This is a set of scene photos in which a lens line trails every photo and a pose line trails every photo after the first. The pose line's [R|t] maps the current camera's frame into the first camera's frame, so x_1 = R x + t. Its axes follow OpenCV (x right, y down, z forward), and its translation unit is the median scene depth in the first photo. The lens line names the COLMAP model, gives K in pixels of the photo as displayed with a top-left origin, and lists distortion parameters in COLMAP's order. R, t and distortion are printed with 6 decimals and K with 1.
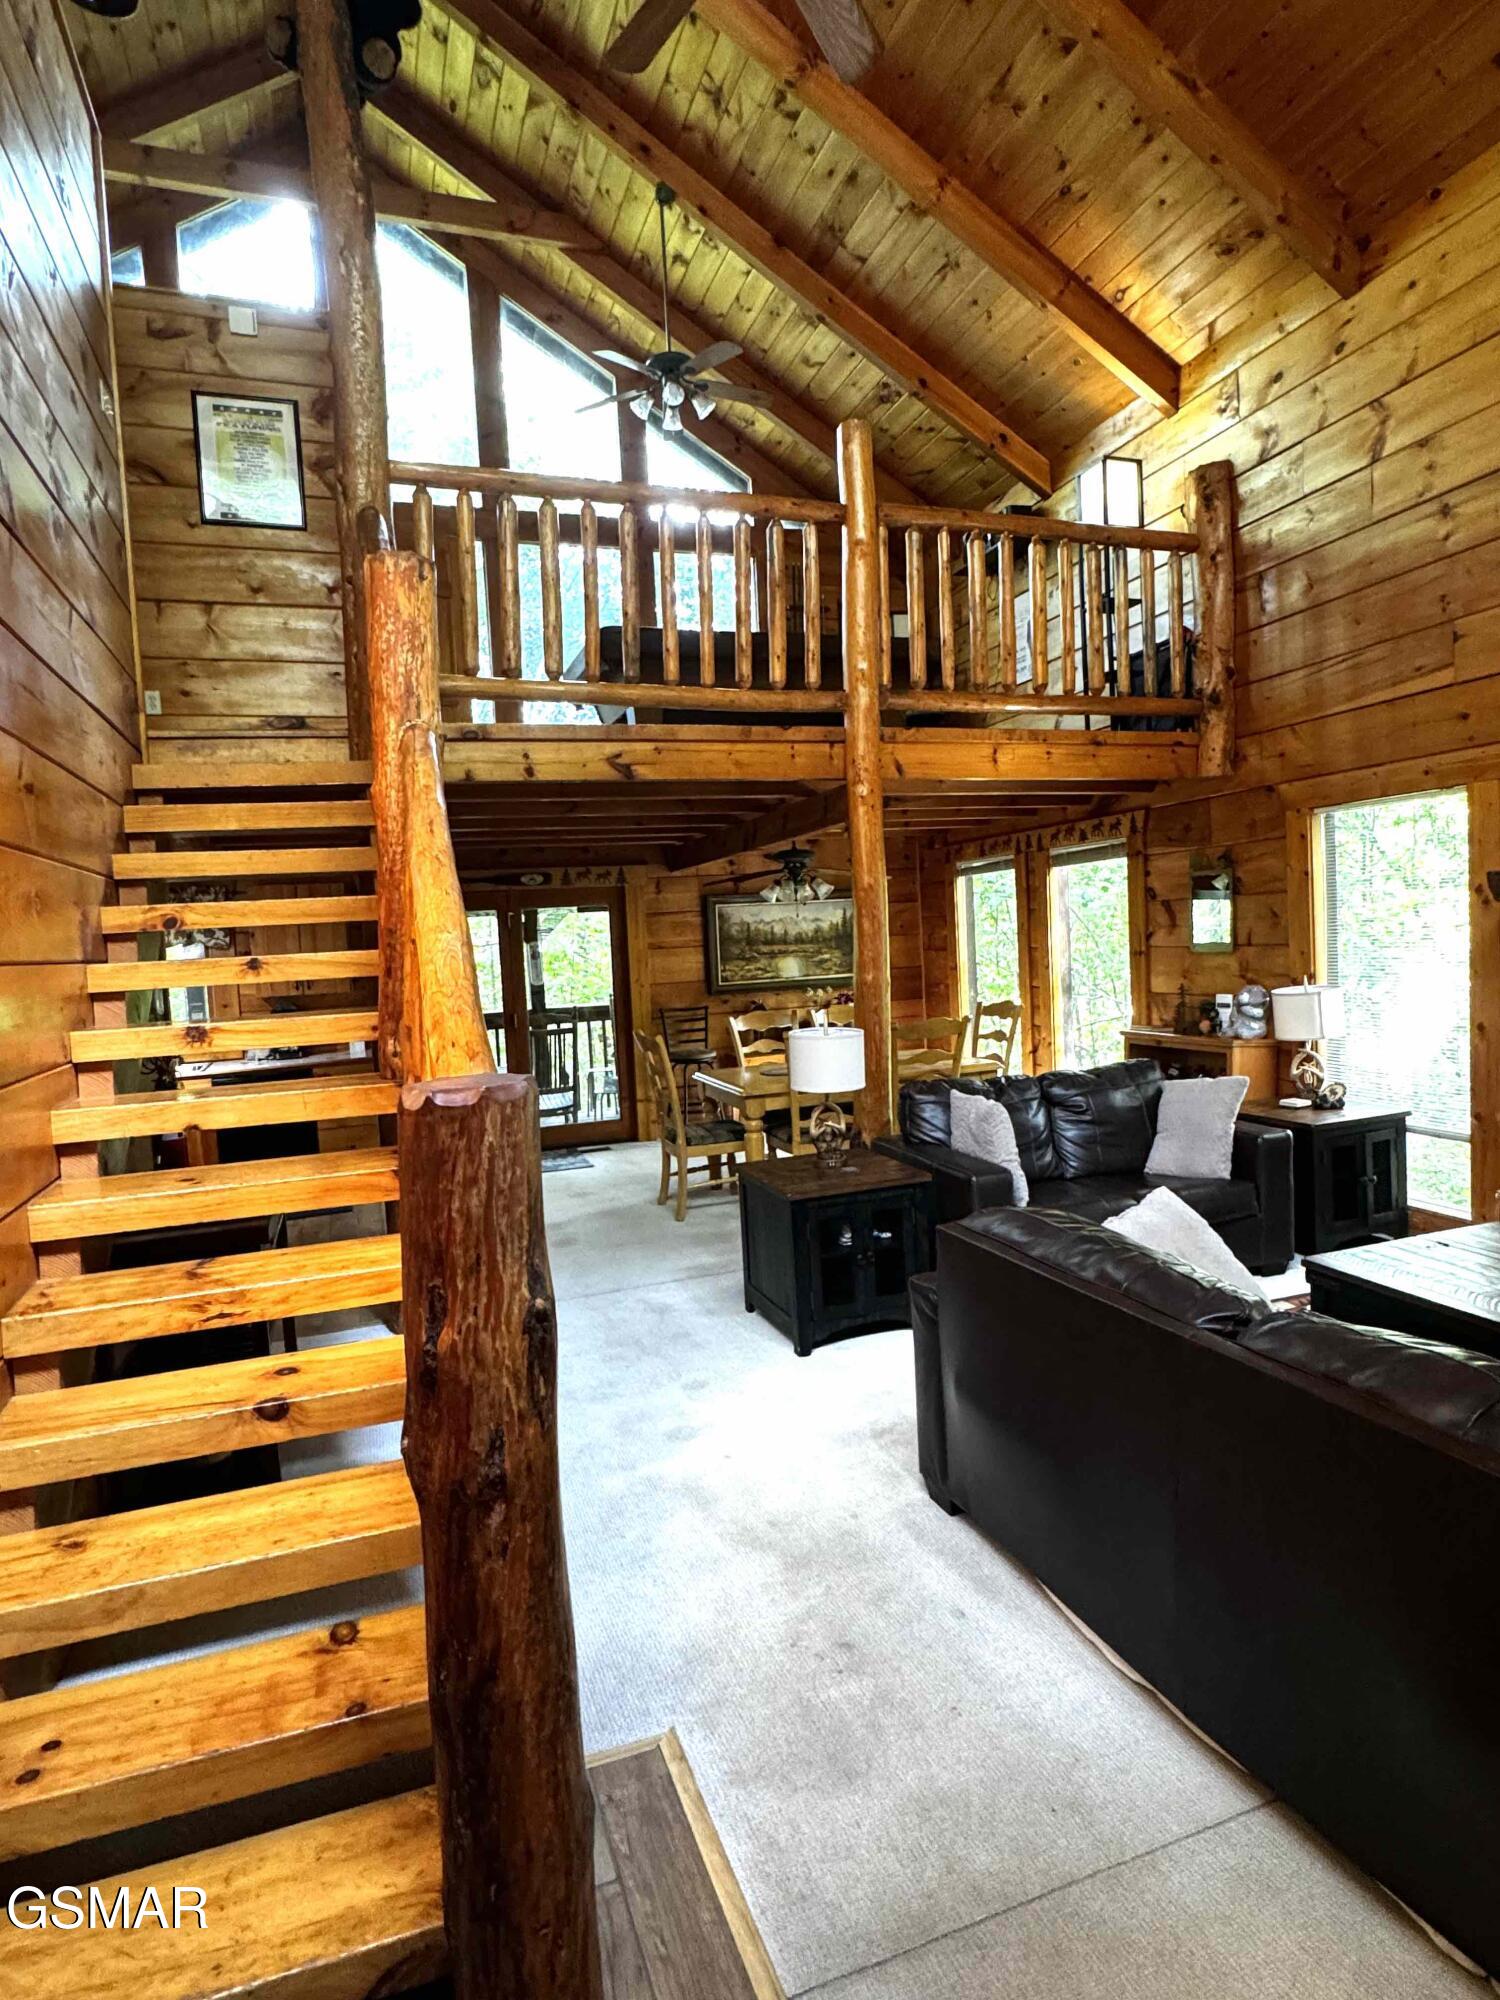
lens RADIAL K [[1116.5, 0, 749.7], [0, 1116.5, 999.9], [0, 0, 1]] dist [-0.003466, 0.000305]
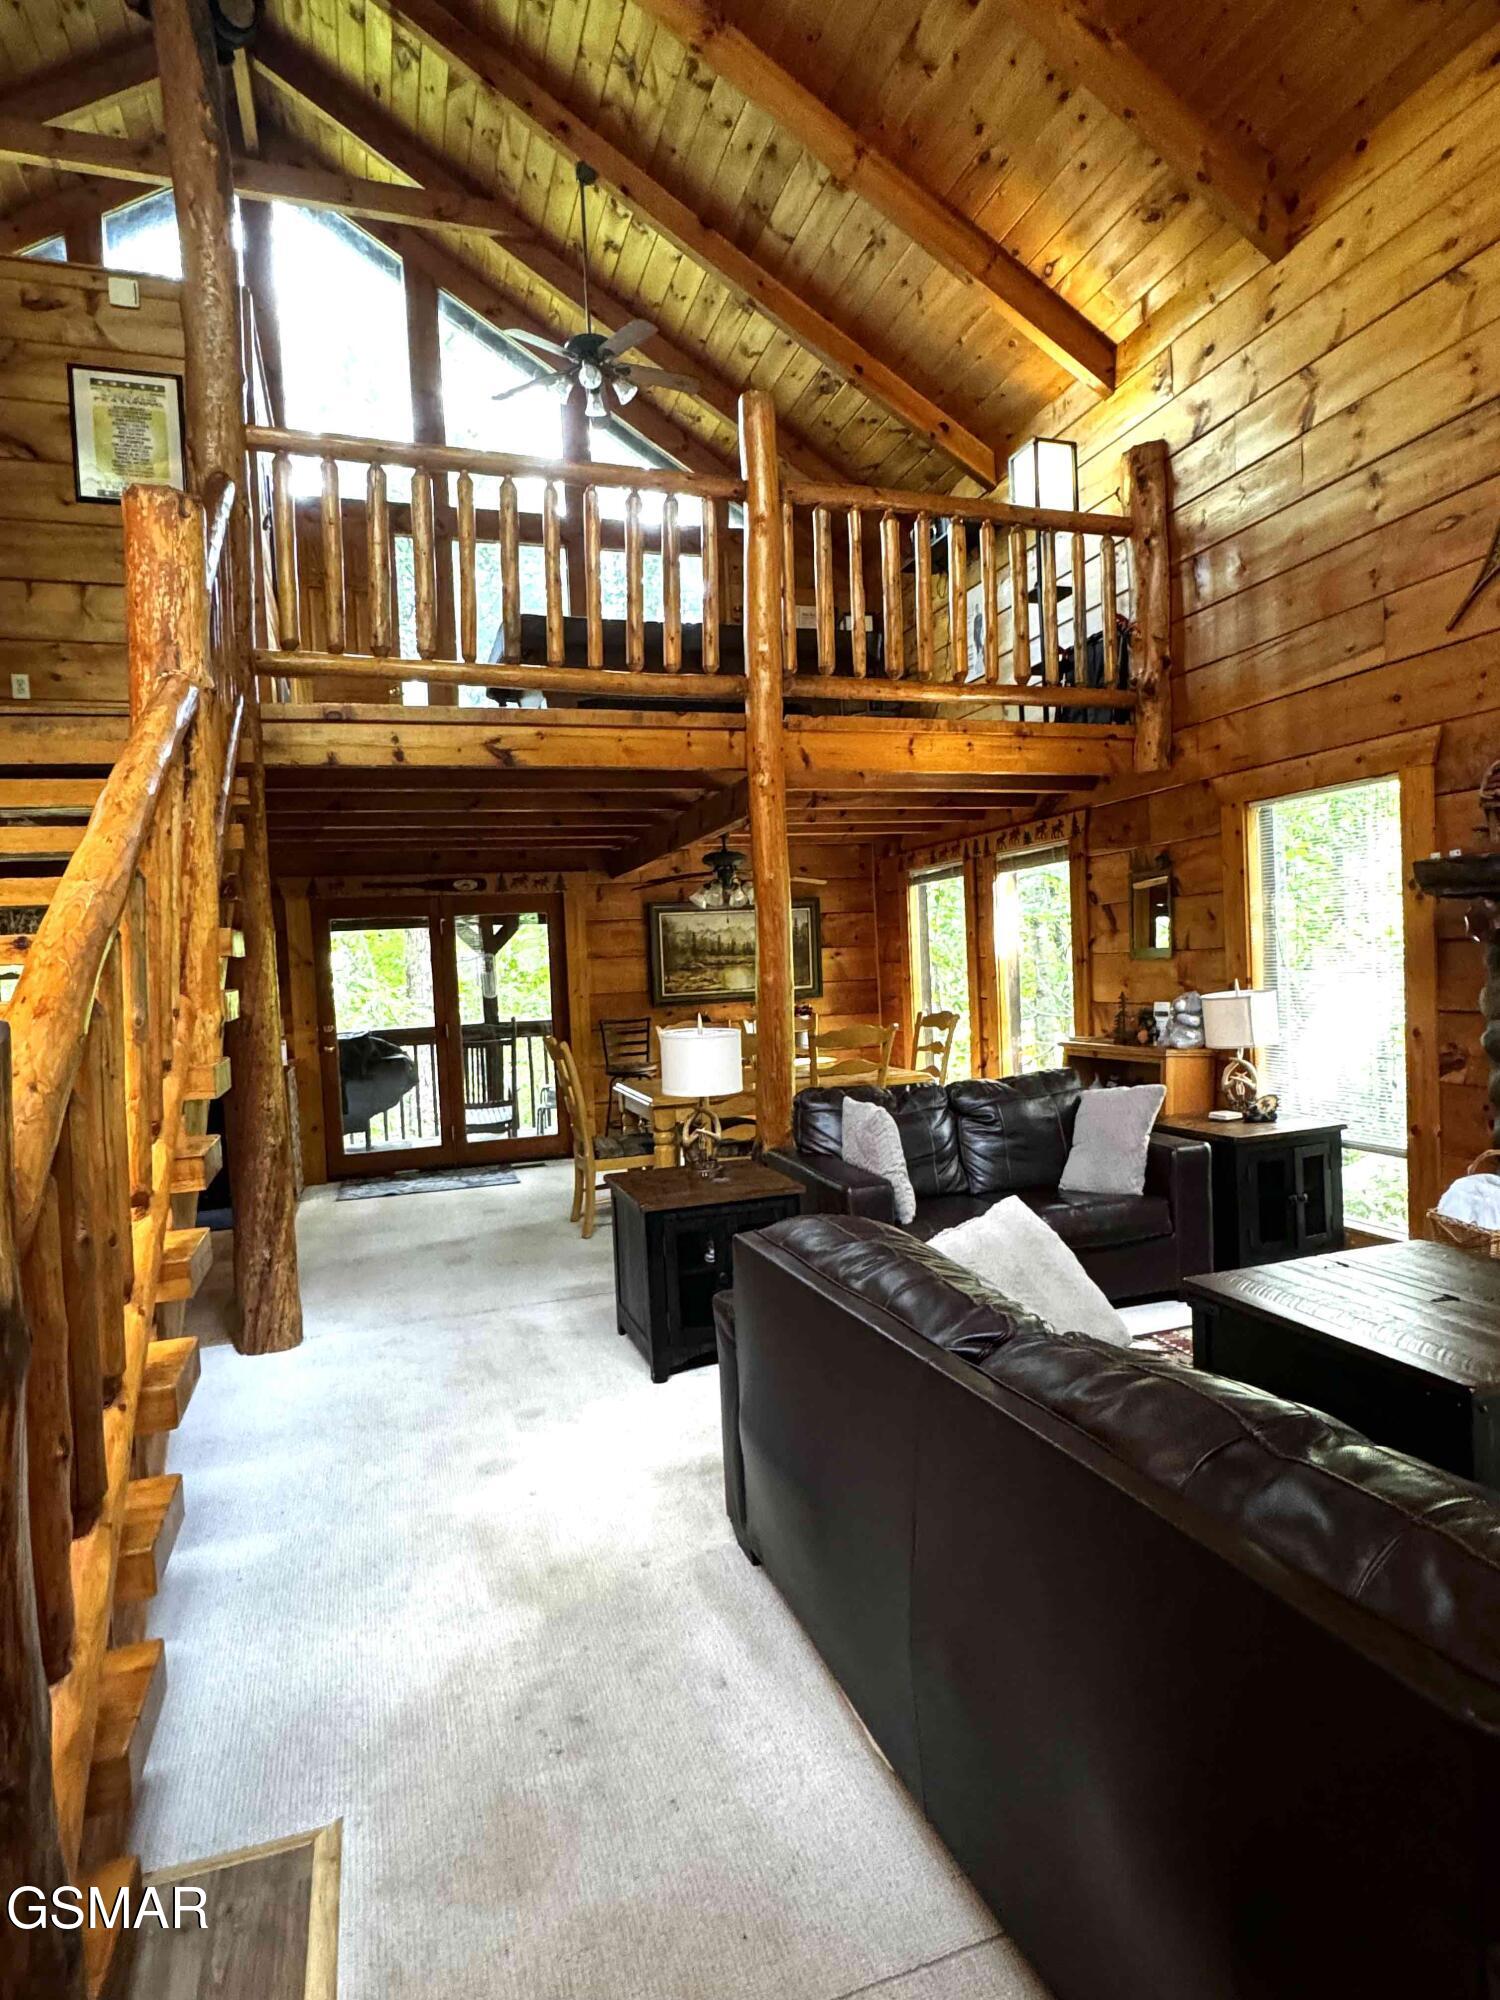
lens RADIAL K [[1116.5, 0, 753.2], [0, 1116.5, 1002.6], [0, 0, 1]] dist [-0.003466, 0.000305]
pose [[0.999884, 0.006159, -0.013963, 0.102841], [-0.006456, 0.999751, -0.021380, 0.019633], [0.013828, 0.021468, 0.999674, 0.058638]]
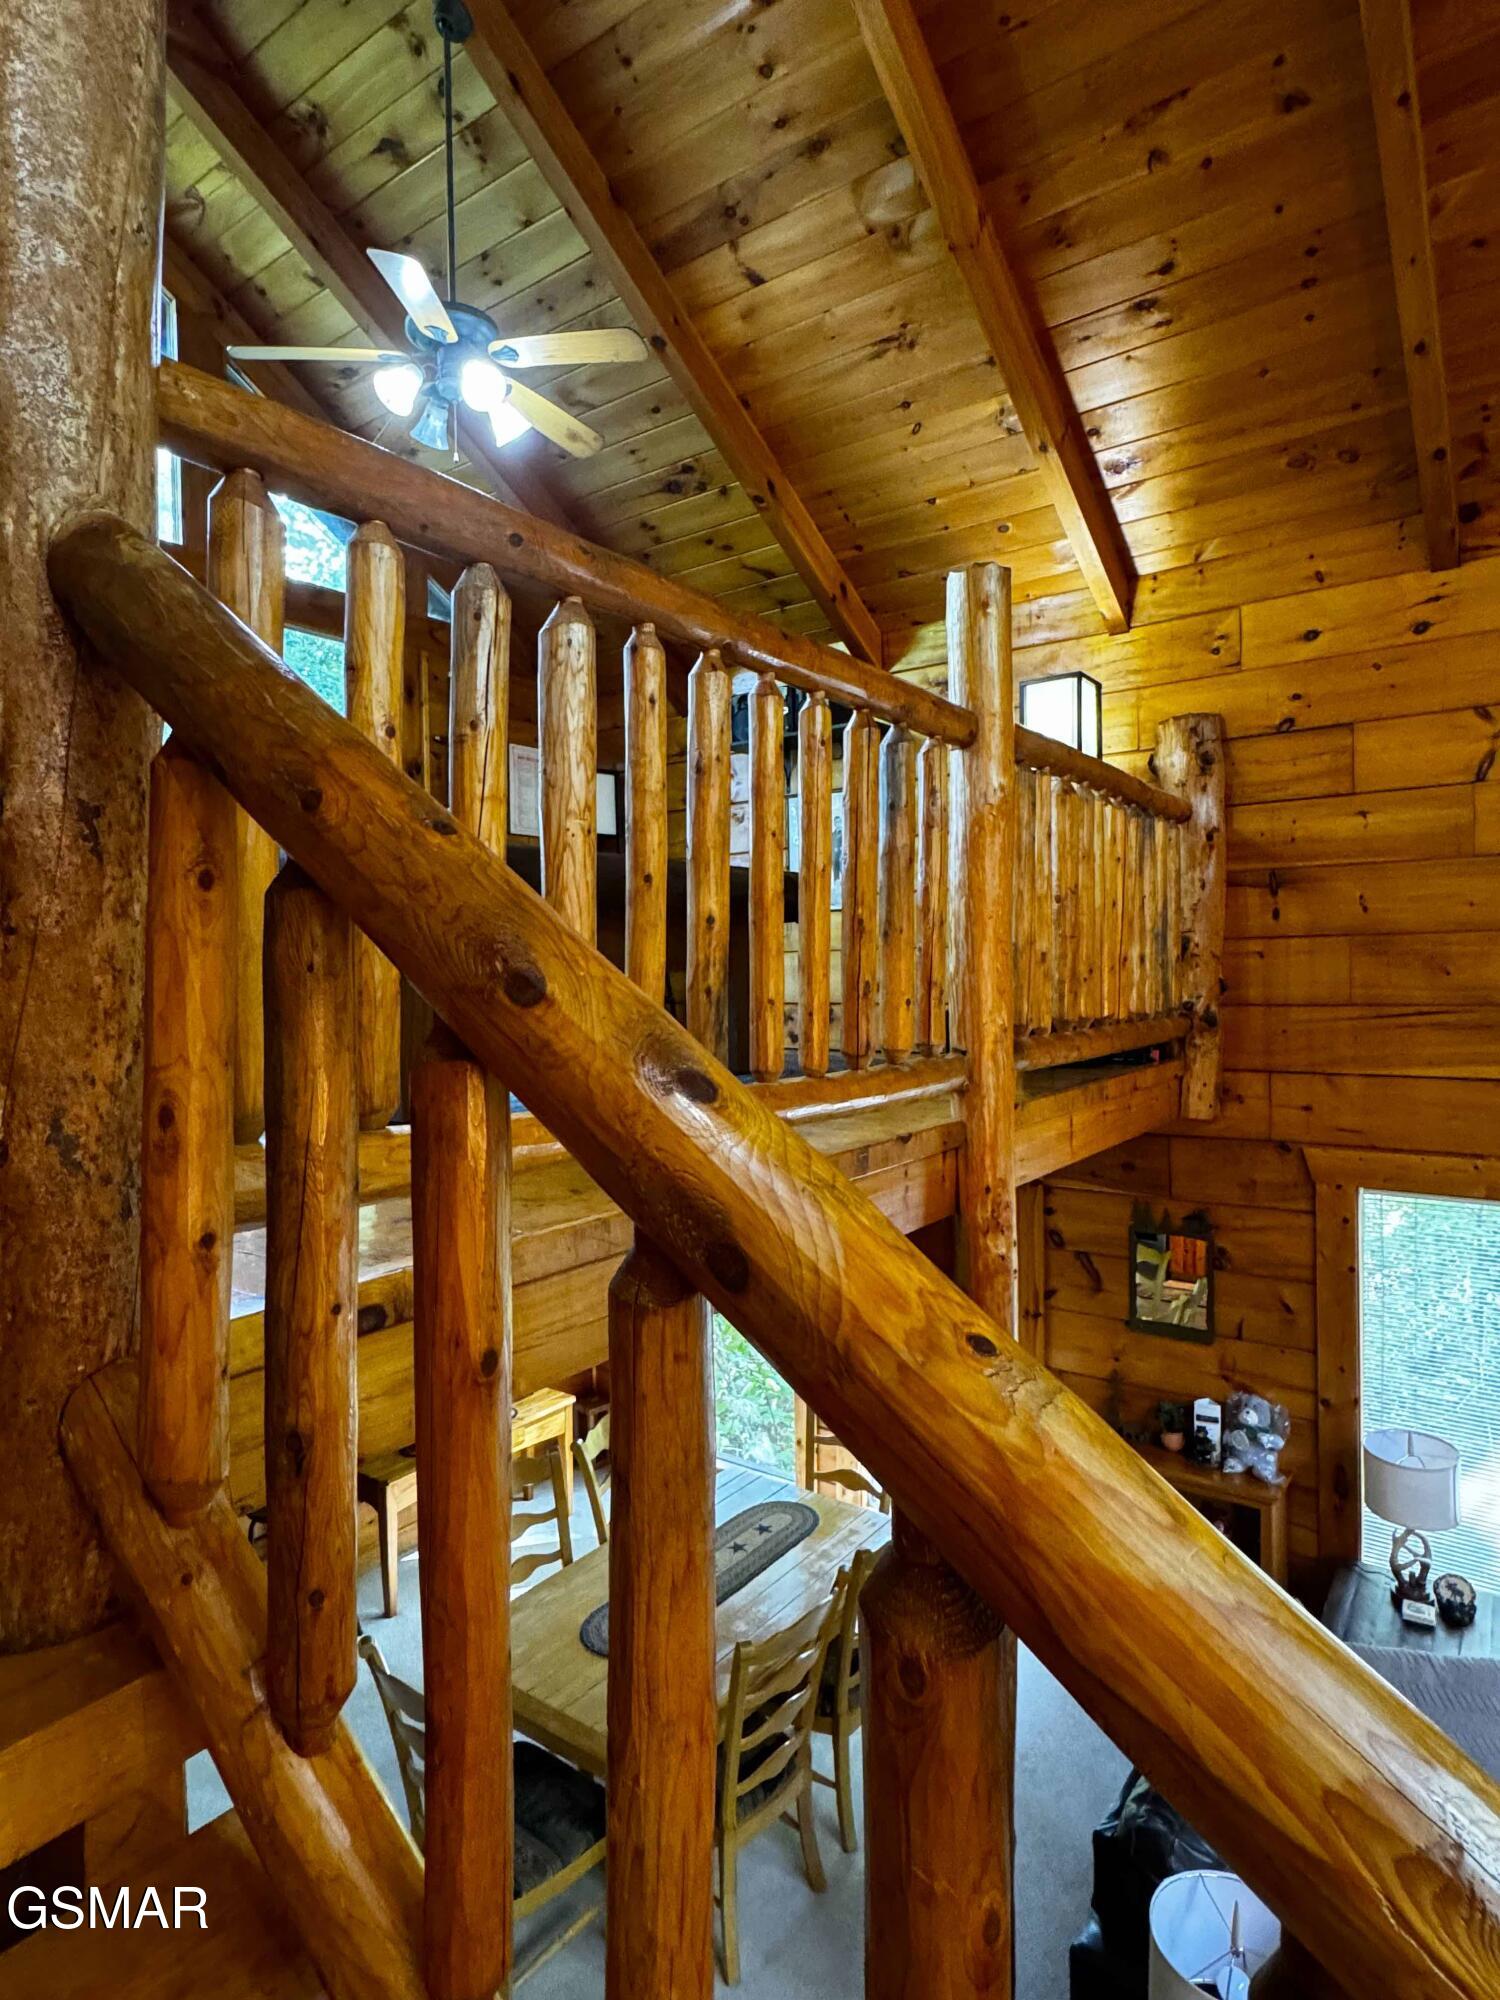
lens RADIAL K [[1116.5, 0, 754.1], [0, 1116.5, 990.2], [0, 0, 1]] dist [-0.003466, 0.000305]
pose [[0.823051, 0.028012, 0.567277, -0.290302], [0.007235, 0.998185, -0.059787, -0.266399], [-0.567922, 0.053312, 0.821354, 0.595759]]
